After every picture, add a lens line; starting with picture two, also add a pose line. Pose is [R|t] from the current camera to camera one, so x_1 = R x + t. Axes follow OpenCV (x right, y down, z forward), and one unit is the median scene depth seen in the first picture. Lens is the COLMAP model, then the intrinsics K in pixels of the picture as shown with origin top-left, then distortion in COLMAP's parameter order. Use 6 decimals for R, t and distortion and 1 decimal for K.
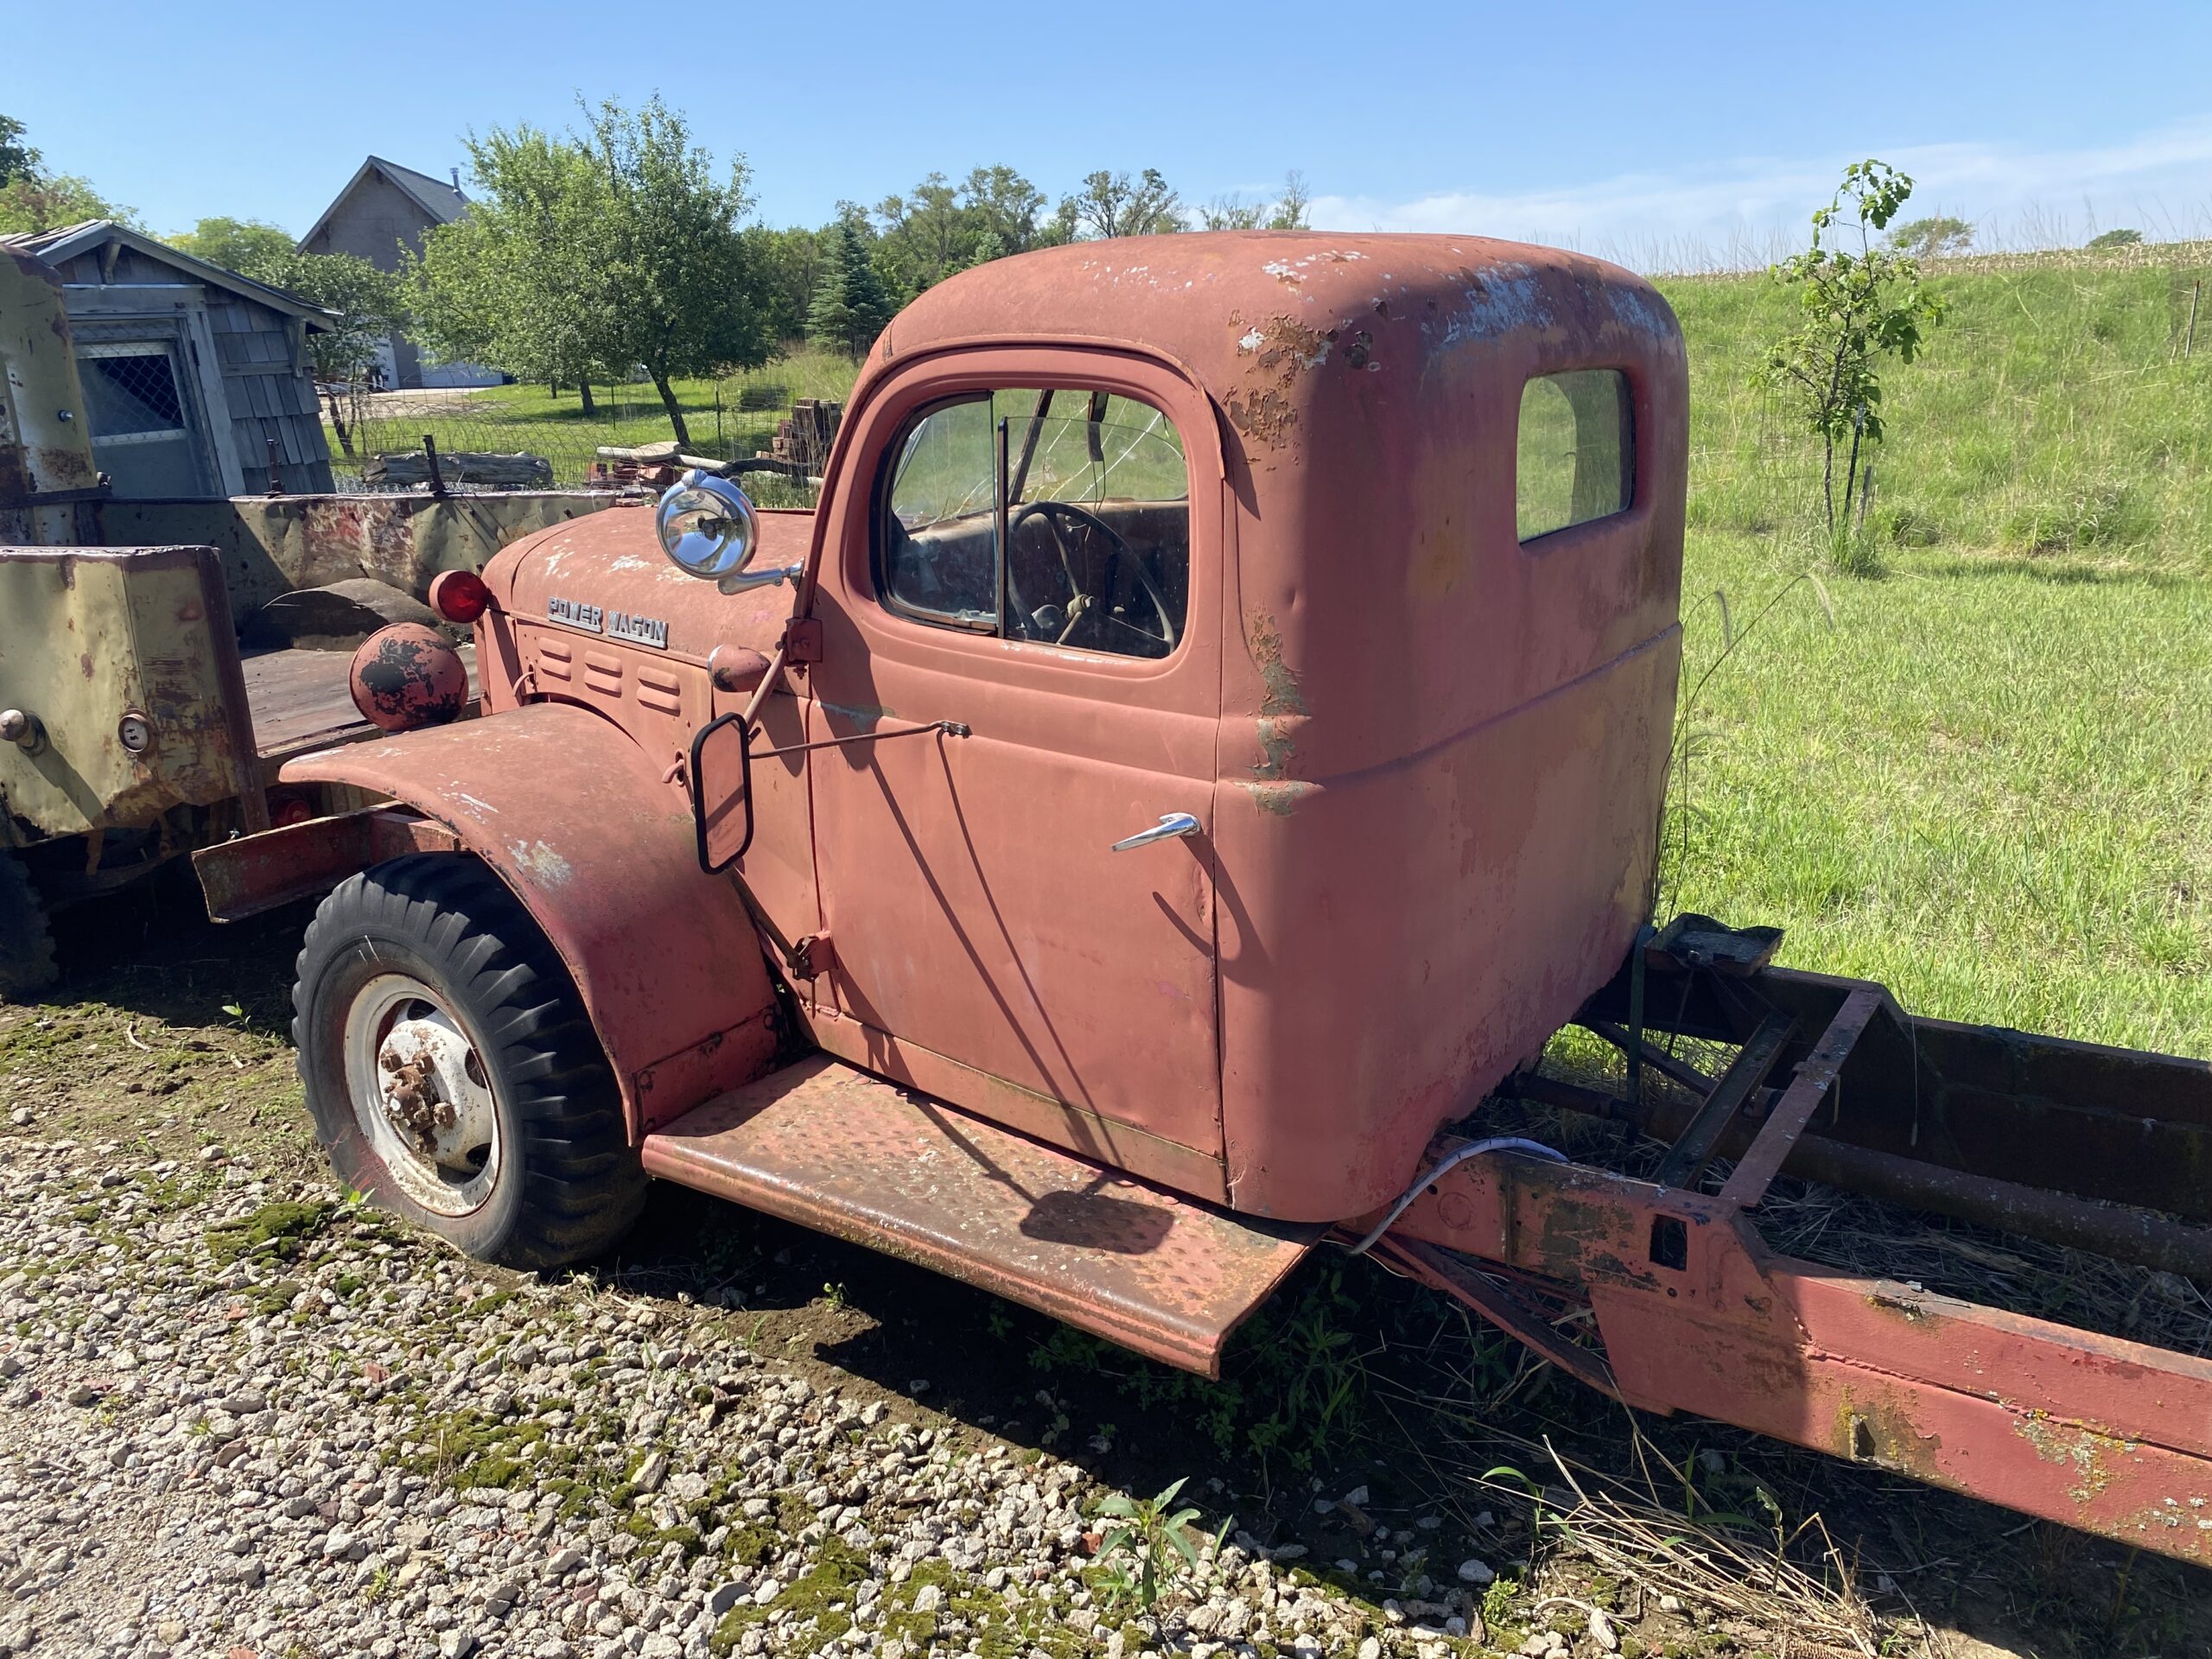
lens RADIAL K [[1664.2, 0, 1142.8], [0, 1664.2, 810.3], [0, 0, 1]] dist [0.071173, -0.141771]
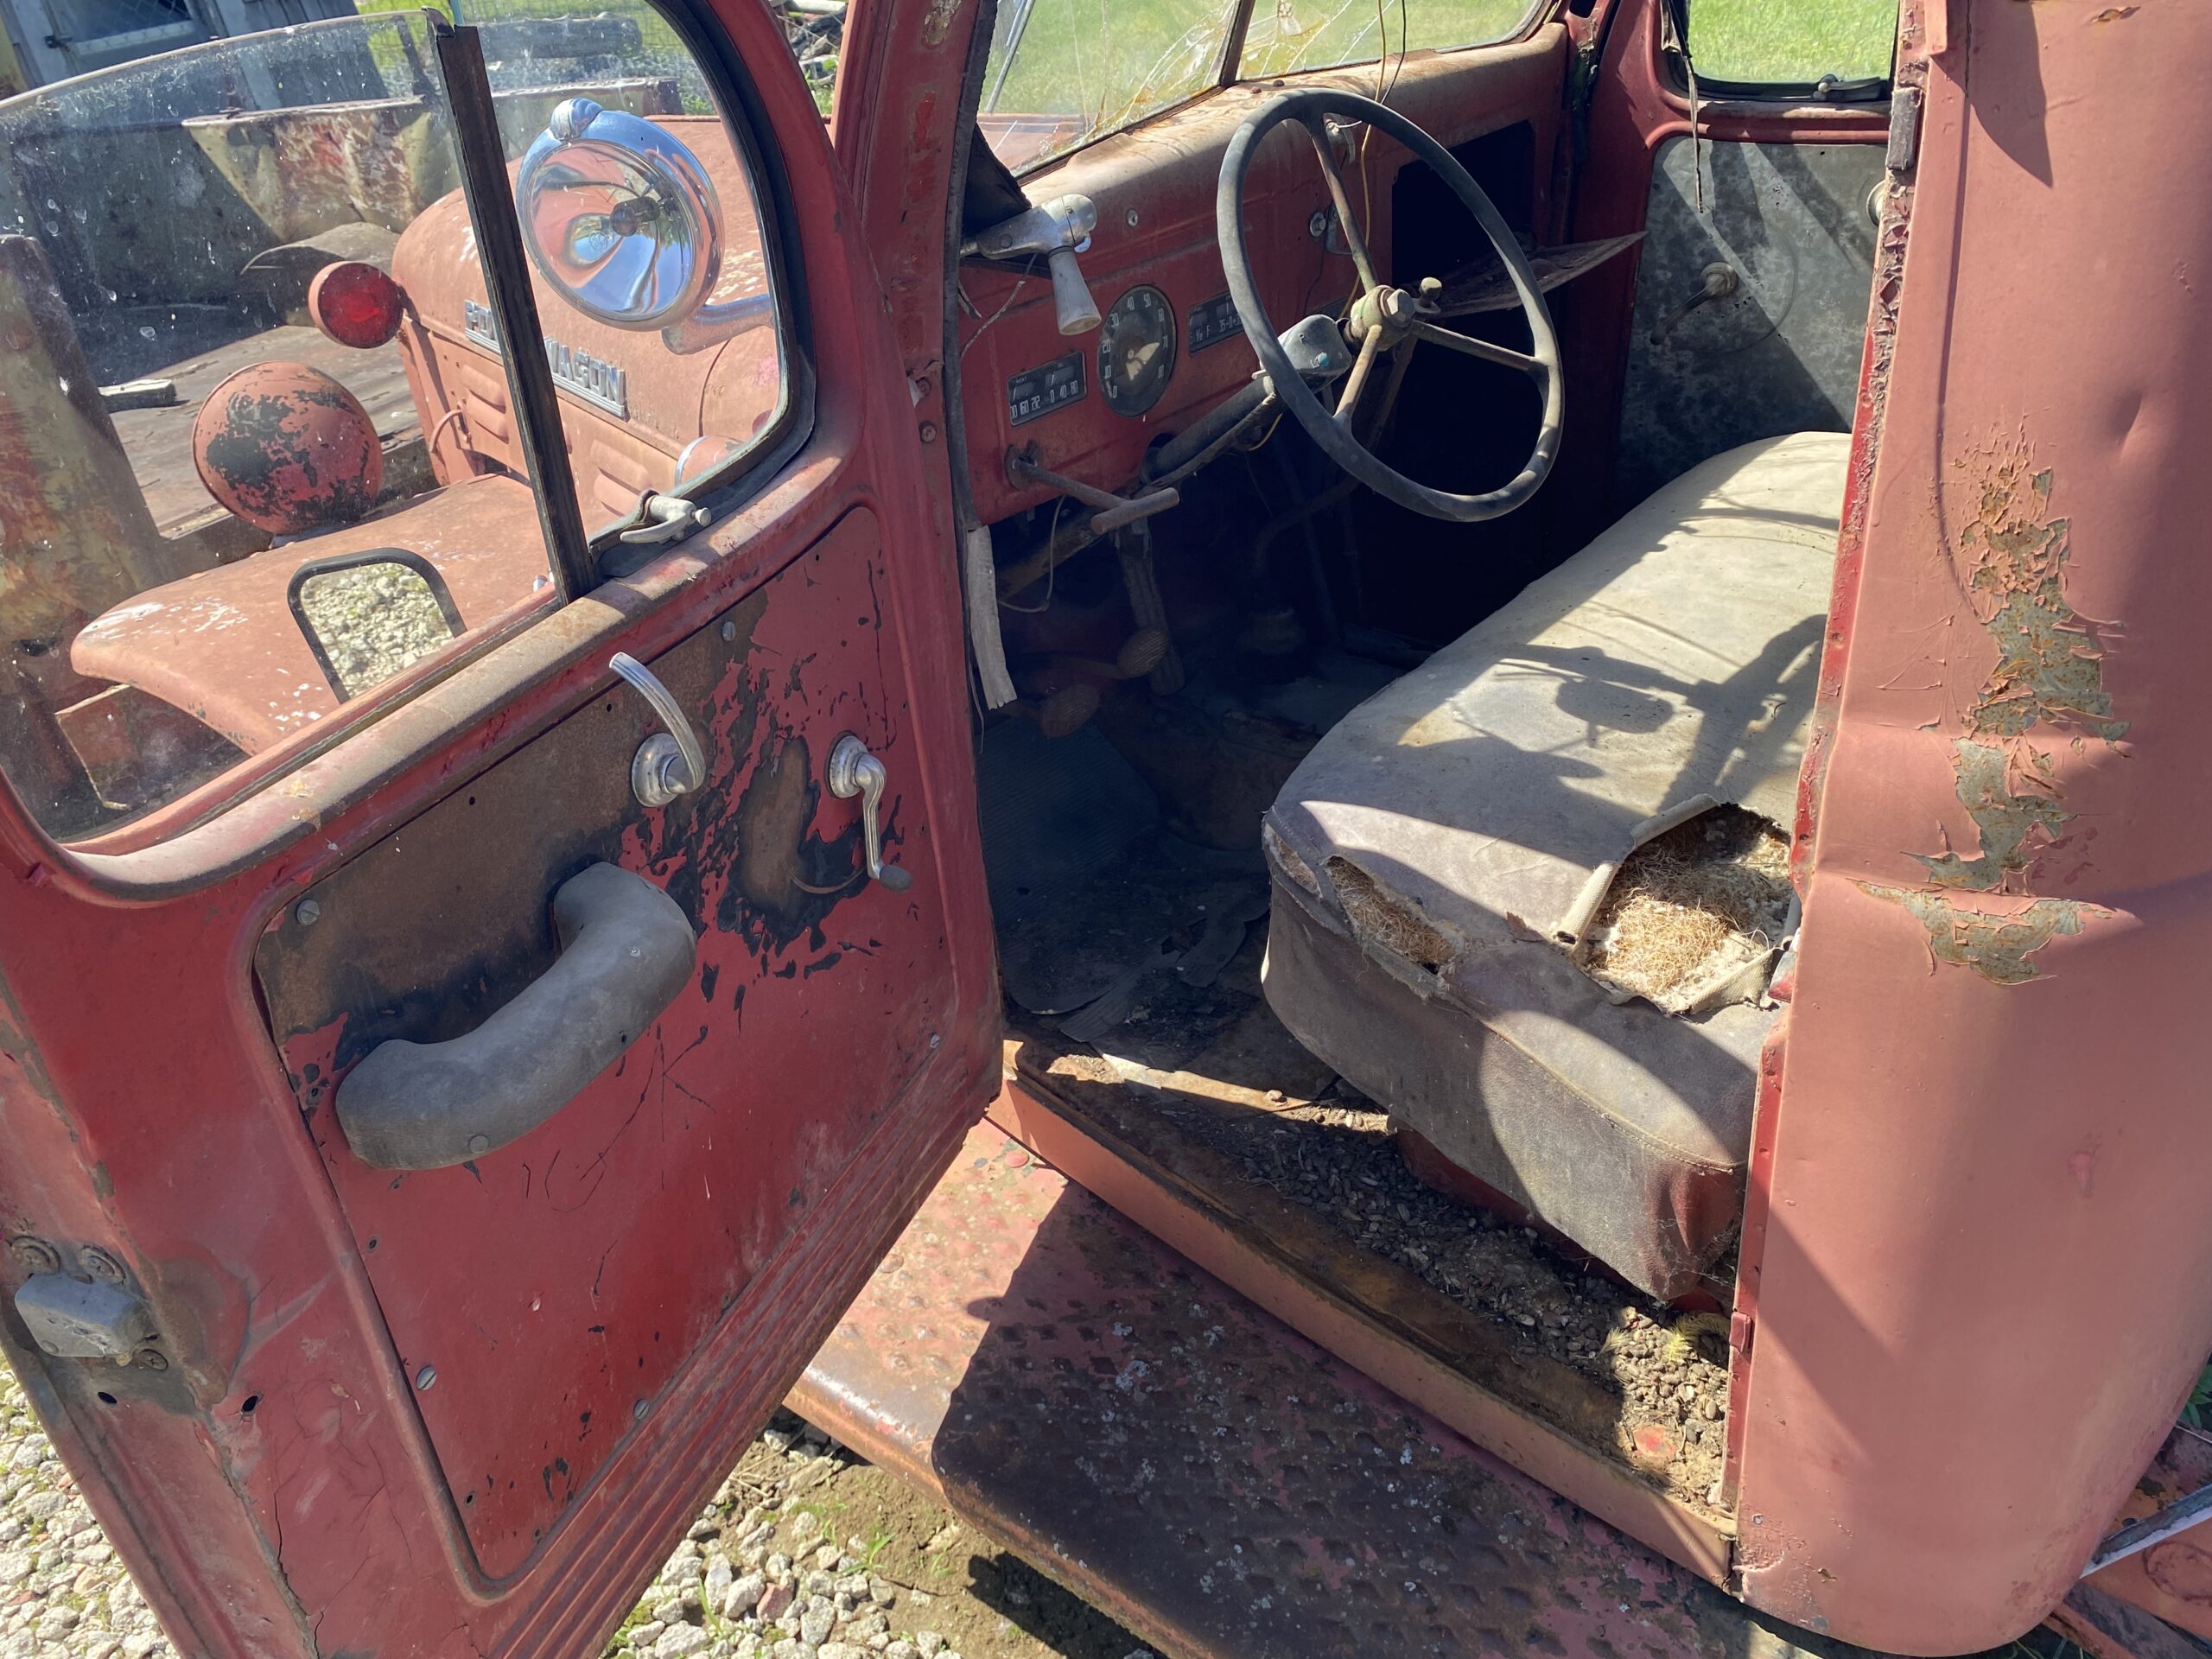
lens RADIAL K [[1694.4, 0, 1096.2], [0, 1694.4, 825.2], [0, 0, 1]] dist [0.046233, -0.051934]
pose [[0.989466, -0.018281, -0.143604, -0.055965], [0.055100, 0.964887, 0.256820, -0.121938], [0.133867, -0.262027, 0.955731, 0.508196]]
